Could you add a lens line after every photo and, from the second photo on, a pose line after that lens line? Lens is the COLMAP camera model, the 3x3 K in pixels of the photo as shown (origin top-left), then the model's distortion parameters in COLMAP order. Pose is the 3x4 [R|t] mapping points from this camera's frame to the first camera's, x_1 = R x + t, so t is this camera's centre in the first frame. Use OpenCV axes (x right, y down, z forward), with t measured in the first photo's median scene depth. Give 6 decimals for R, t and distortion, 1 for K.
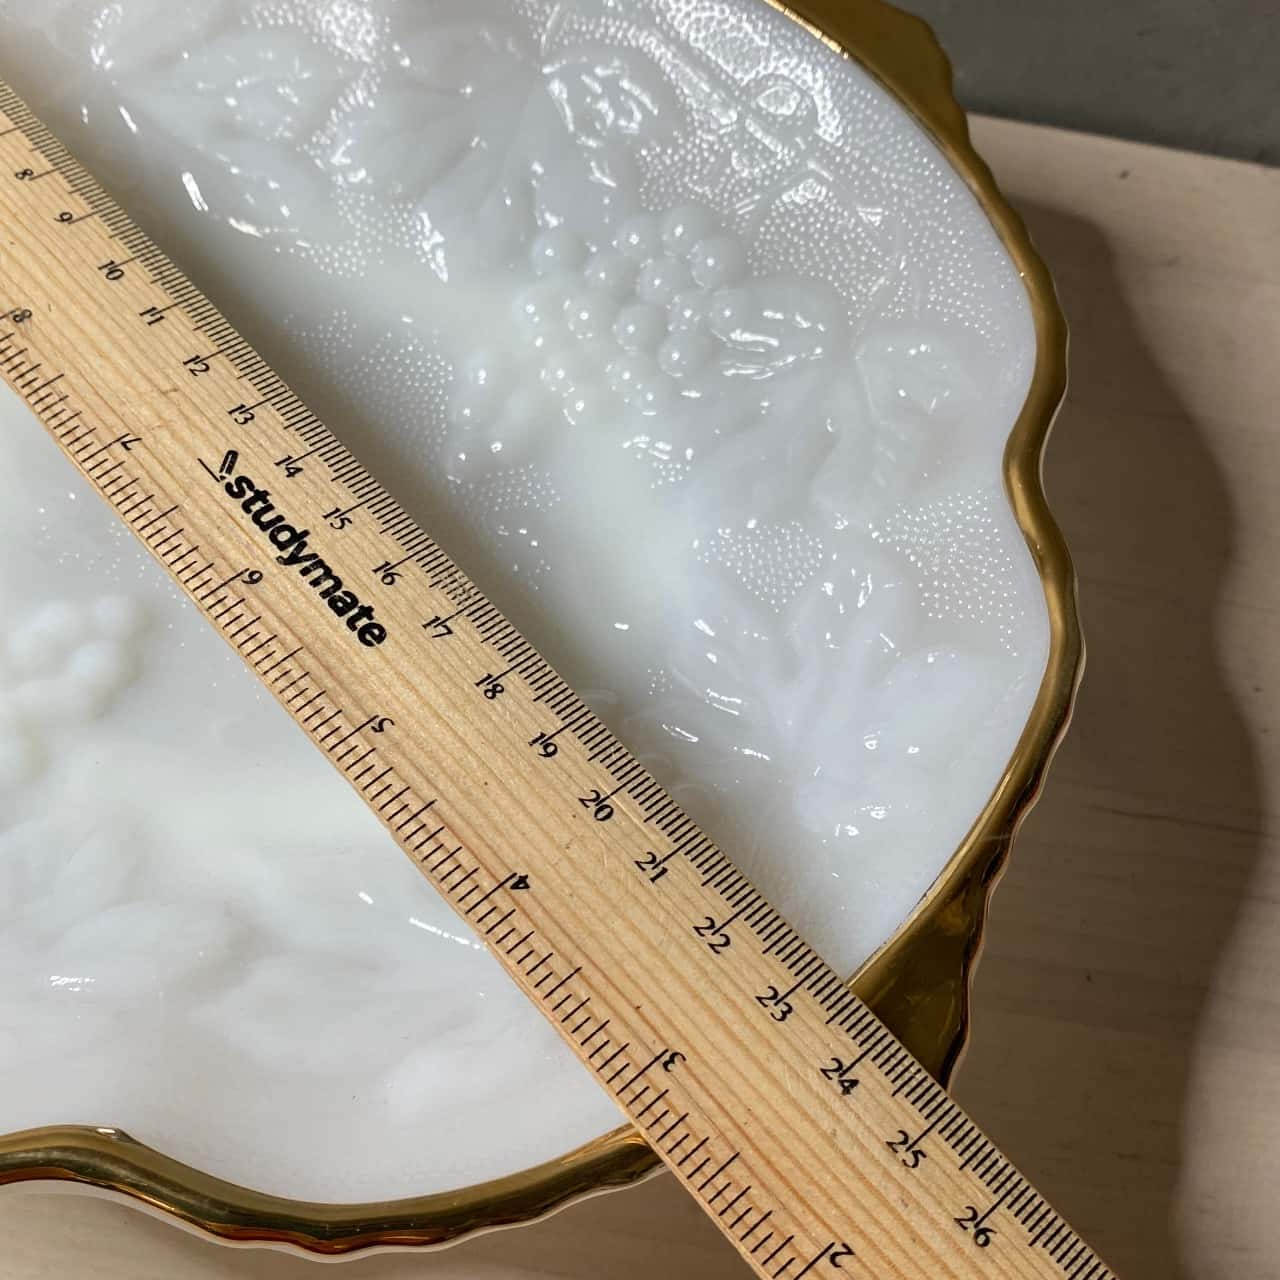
lens RADIAL K [[1600.7, 0, 640.0], [0, 1600.7, 640.0], [0, 0, 1]] dist [0.158289, -0.807718]
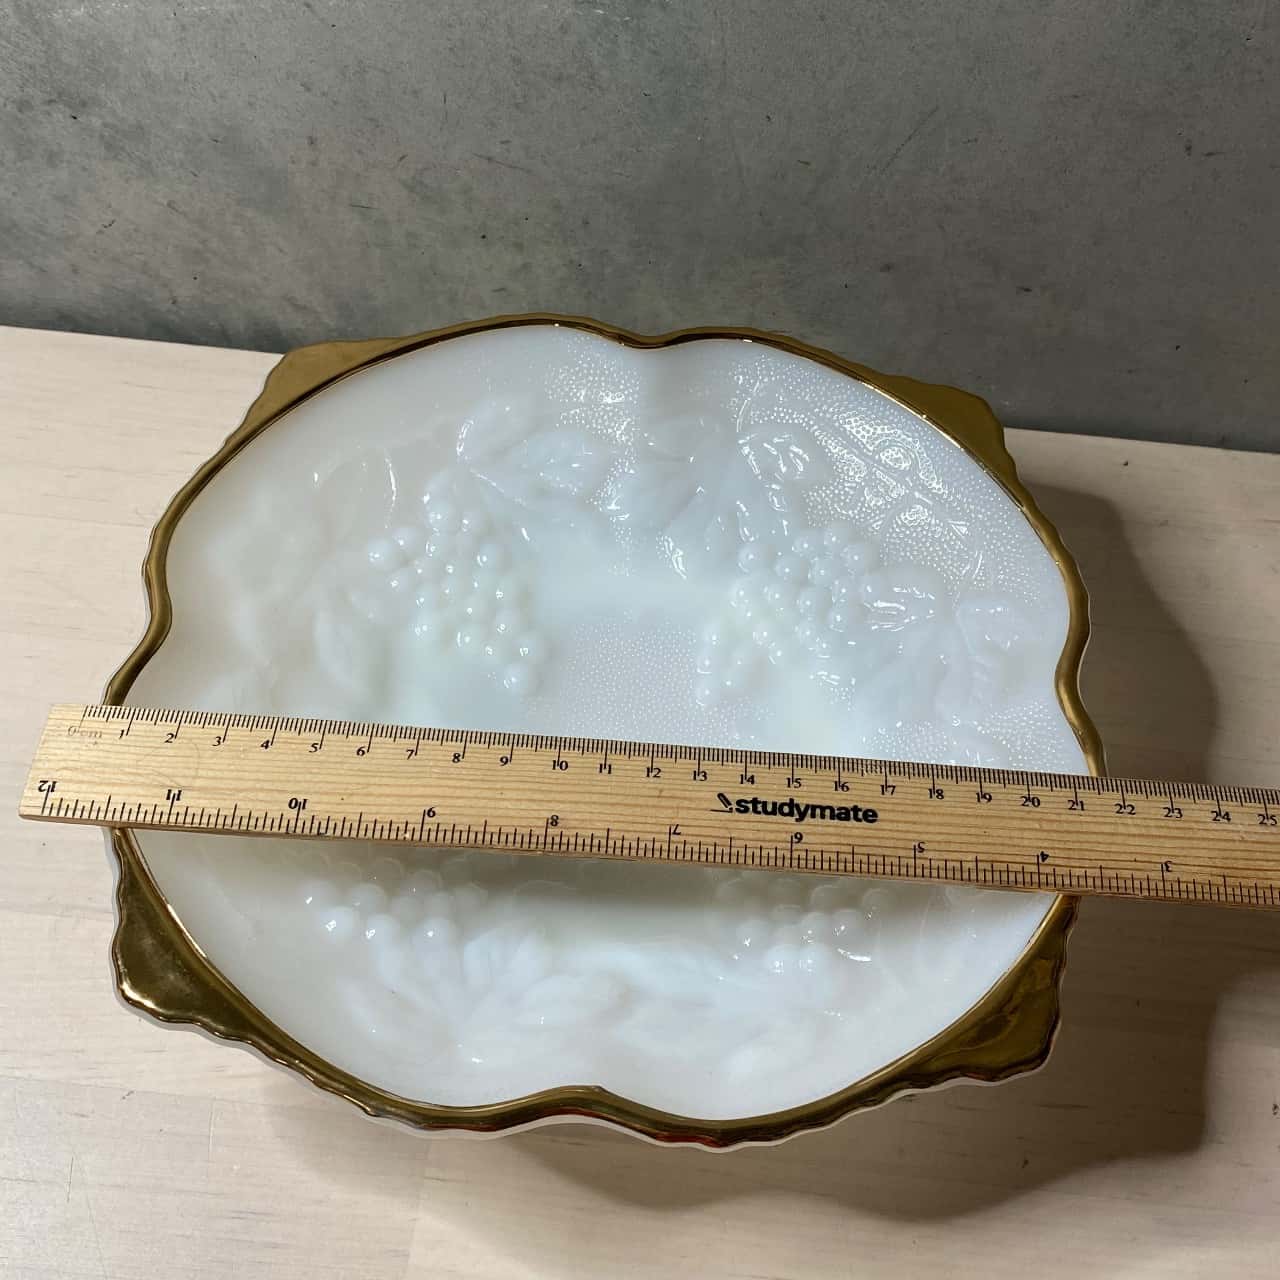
lens RADIAL K [[1600.7, 0, 640.0], [0, 1600.7, 640.0], [0, 0, 1]] dist [0.158289, -0.807718]
pose [[0.997442, -0.060500, -0.038060, -0.113043], [0.056223, 0.992896, -0.104866, -0.002674], [0.044134, 0.102458, 0.993758, -0.564188]]
